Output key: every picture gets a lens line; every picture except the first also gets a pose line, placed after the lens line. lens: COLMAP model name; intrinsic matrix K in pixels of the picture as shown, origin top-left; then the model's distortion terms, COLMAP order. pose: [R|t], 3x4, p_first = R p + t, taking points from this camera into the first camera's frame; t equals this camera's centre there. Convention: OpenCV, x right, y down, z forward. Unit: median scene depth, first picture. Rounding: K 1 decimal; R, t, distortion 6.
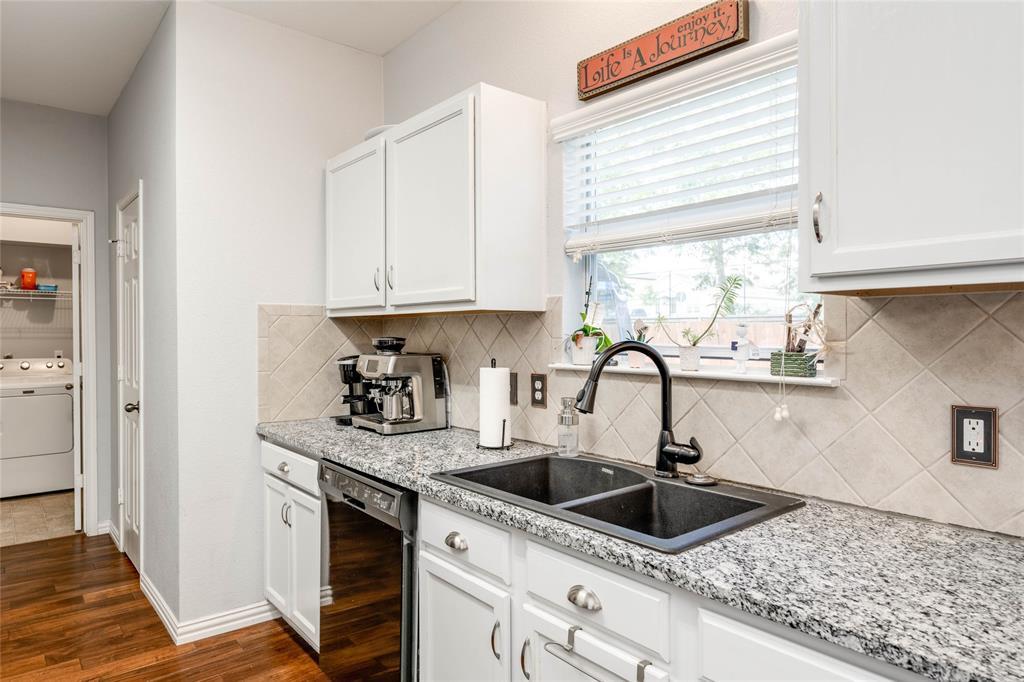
lens RADIAL K [[639.8, 0, 498.0], [0, 639.8, 339.3], [0, 0, 1]] dist [0.001493, 0.000666]
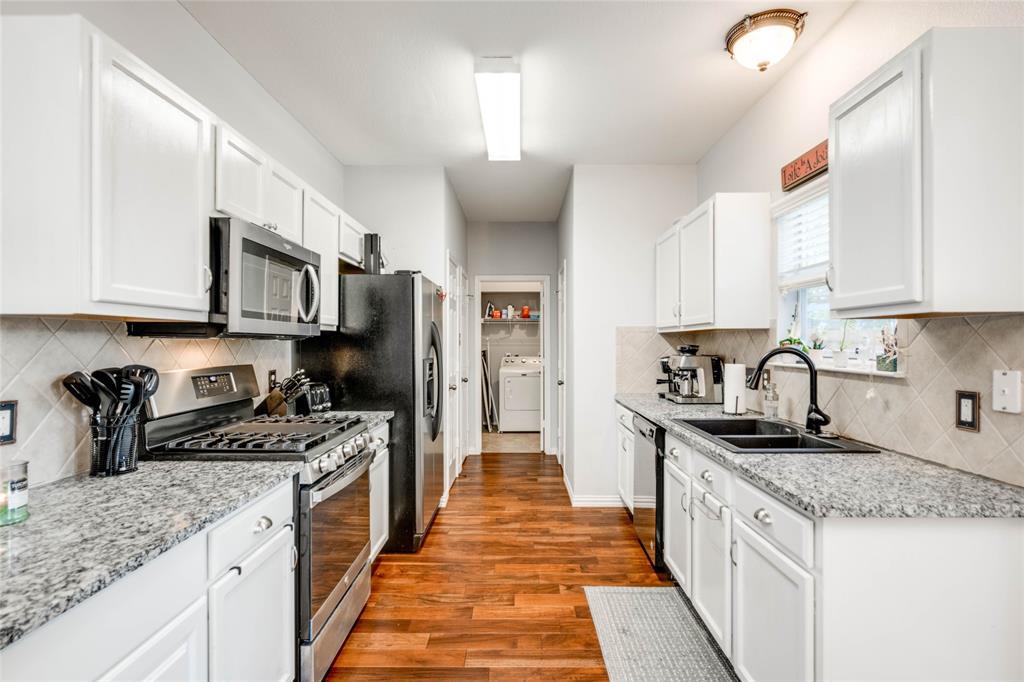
lens RADIAL K [[511.2, 0, 504.2], [0, 511.2, 340.6], [0, 0, 1]] dist [-0.002375, 0.000403]
pose [[0.764348, -0.002213, -0.644800, 0.384546], [-0.005982, 0.999927, -0.010523, 0.002701], [0.644777, 0.011901, 0.764278, -0.354078]]
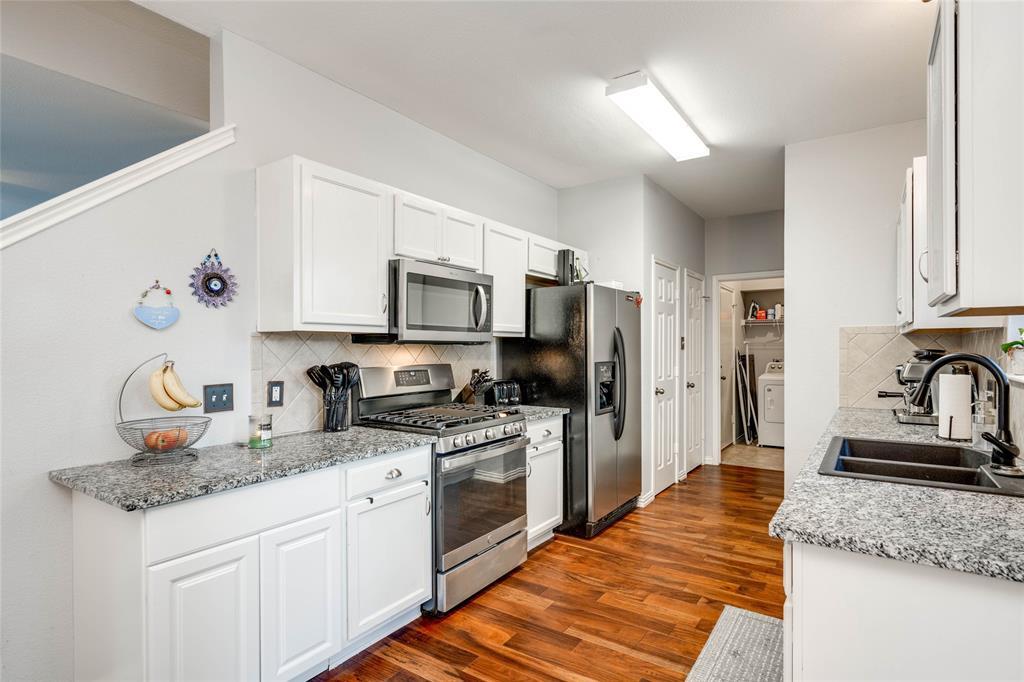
lens RADIAL K [[511.2, 0, 498.8], [0, 511.2, 345.2], [0, 0, 1]] dist [-0.002375, 0.000403]
pose [[0.277931, -0.003117, -0.960596, 0.699858], [-0.006702, 0.999964, -0.005184, -0.000469], [0.960578, 0.007878, 0.277900, -0.115734]]
